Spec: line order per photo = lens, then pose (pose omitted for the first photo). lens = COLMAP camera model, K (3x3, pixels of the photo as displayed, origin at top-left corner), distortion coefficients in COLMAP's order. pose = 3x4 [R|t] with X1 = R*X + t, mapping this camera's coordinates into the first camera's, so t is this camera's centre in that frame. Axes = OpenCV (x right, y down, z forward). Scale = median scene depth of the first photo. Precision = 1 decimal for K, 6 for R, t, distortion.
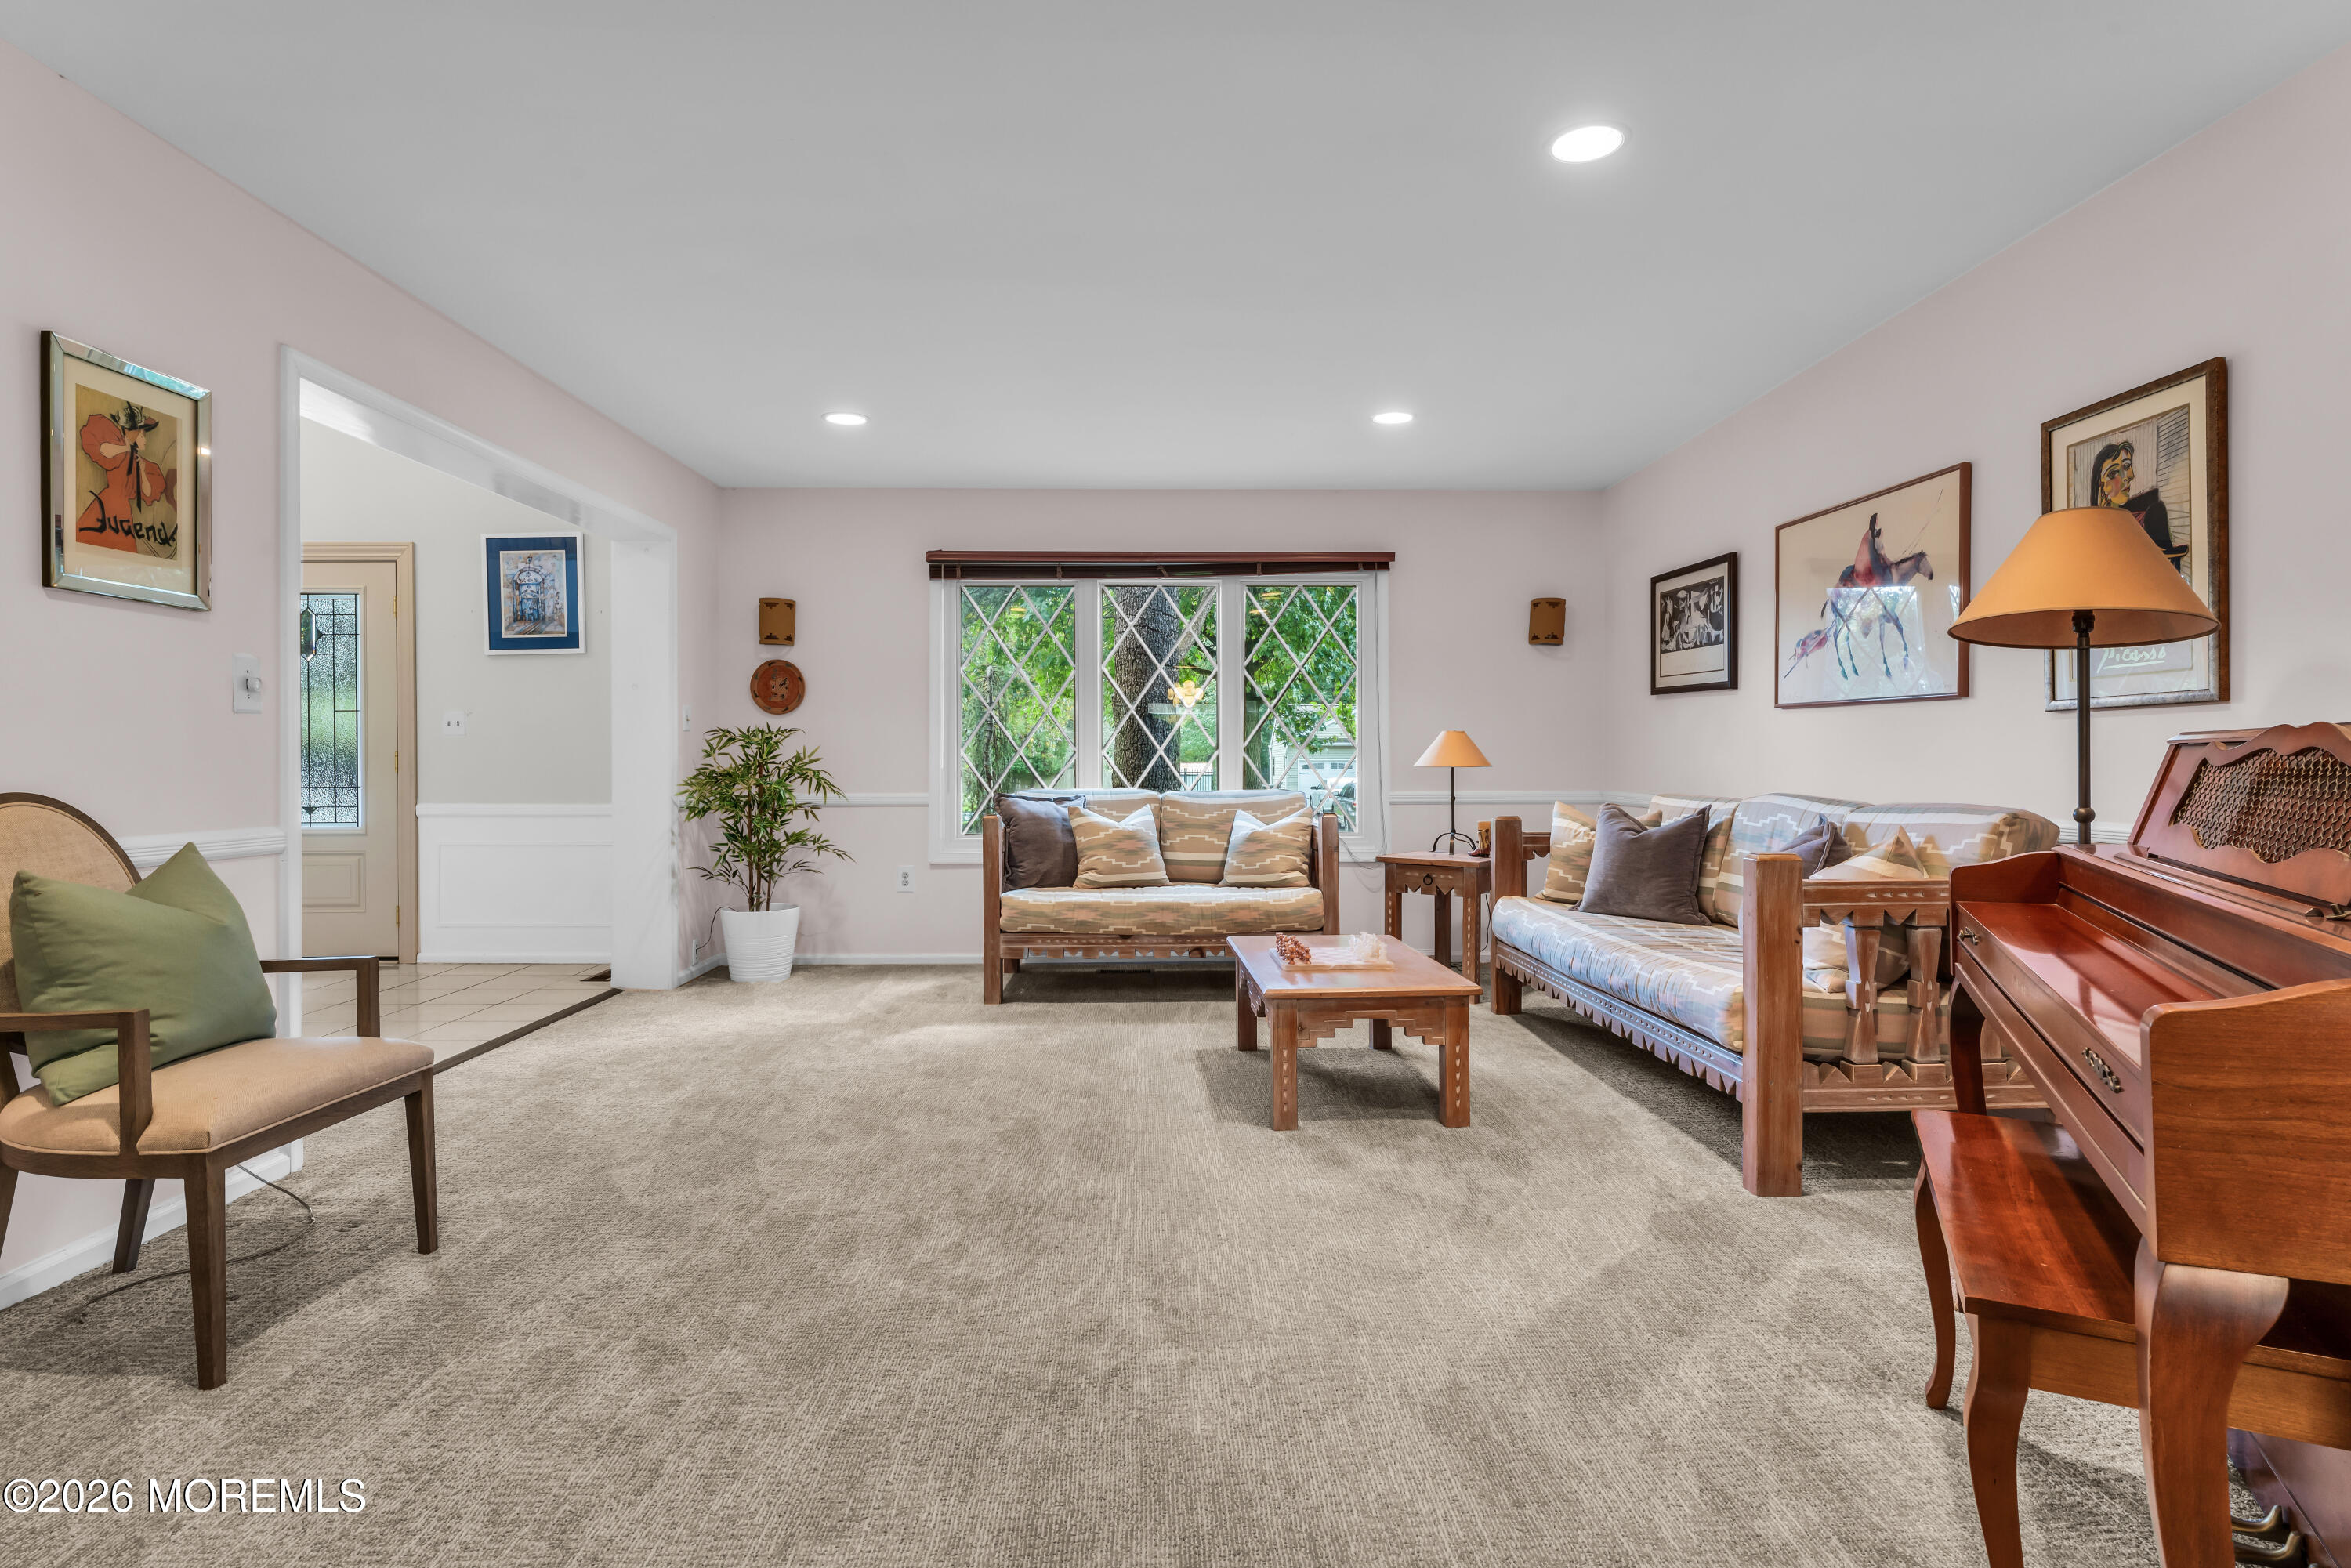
lens RADIAL K [[1192.7, 0, 1174.9], [0, 1192.7, 766.6], [0, 0, 1]] dist [0.001632, -0.000322]
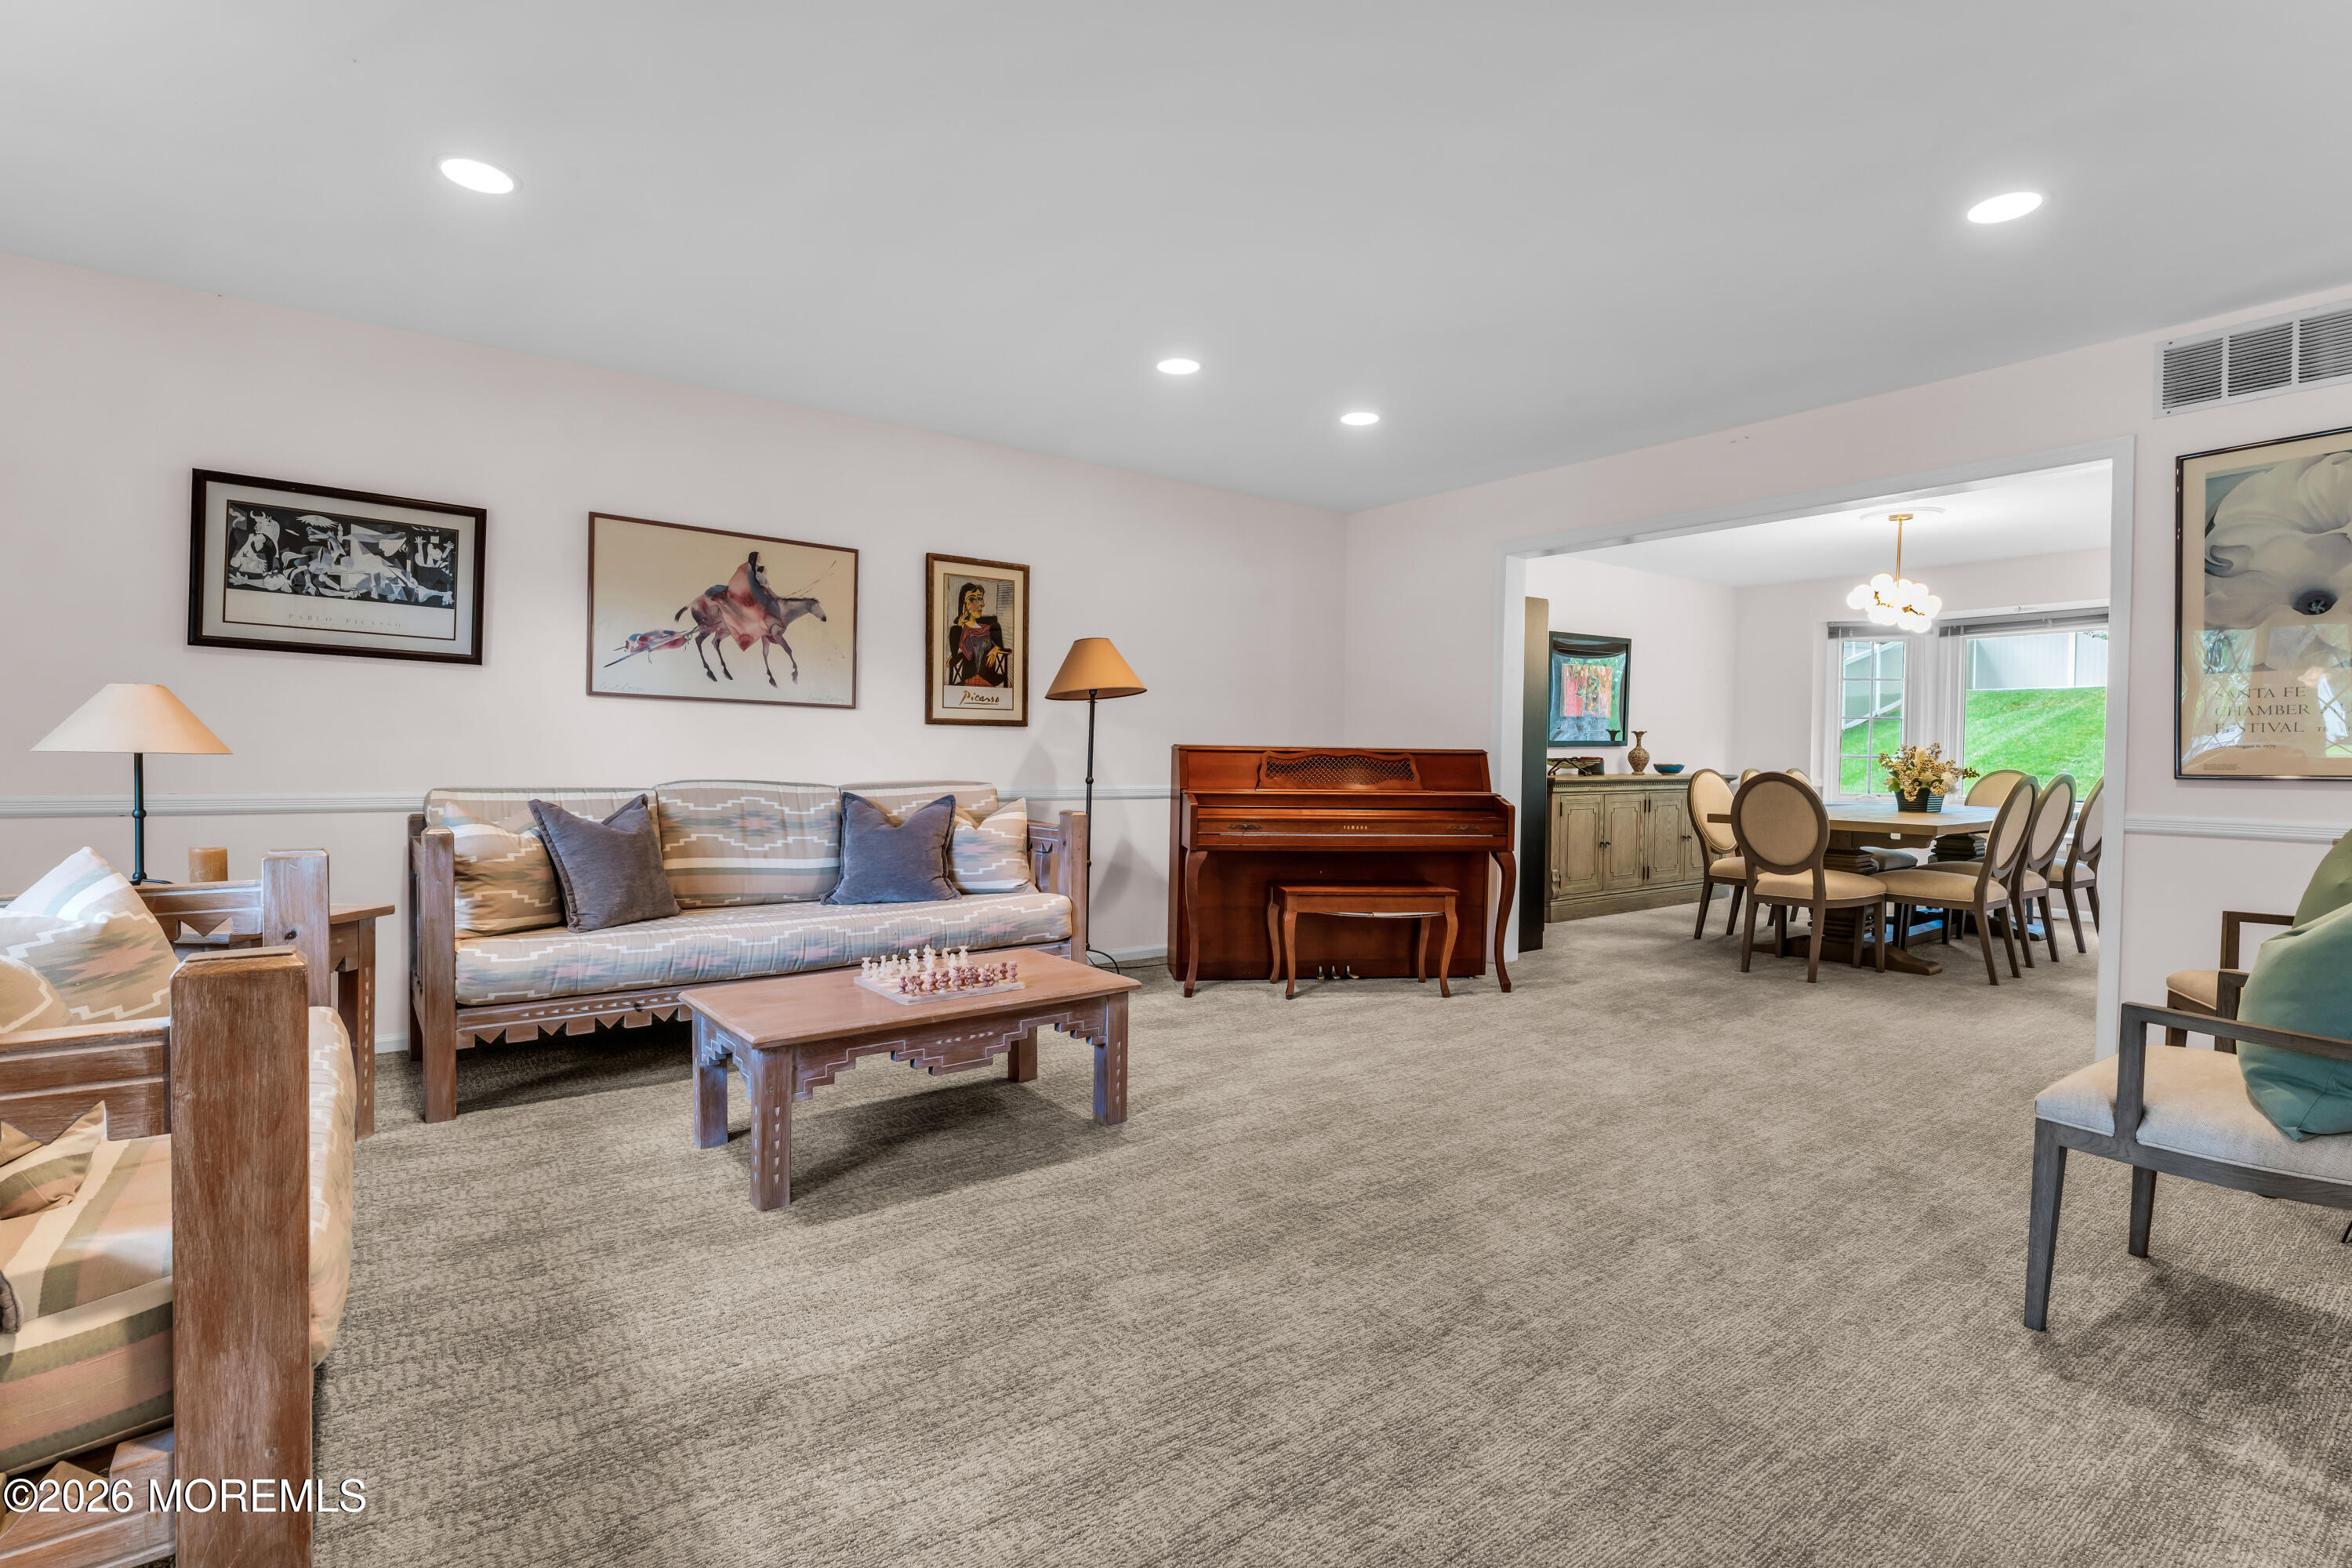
lens RADIAL K [[1088.7, 0, 1175.1], [0, 1088.7, 776.8], [0, 0, 1]] dist [-0.003430, 0.000163]
pose [[-0.582796, -0.019149, 0.812393, -0.439503], [-0.007158, 0.999804, 0.018432, -0.001085], [-0.812587, 0.004926, -0.582819, 0.969009]]
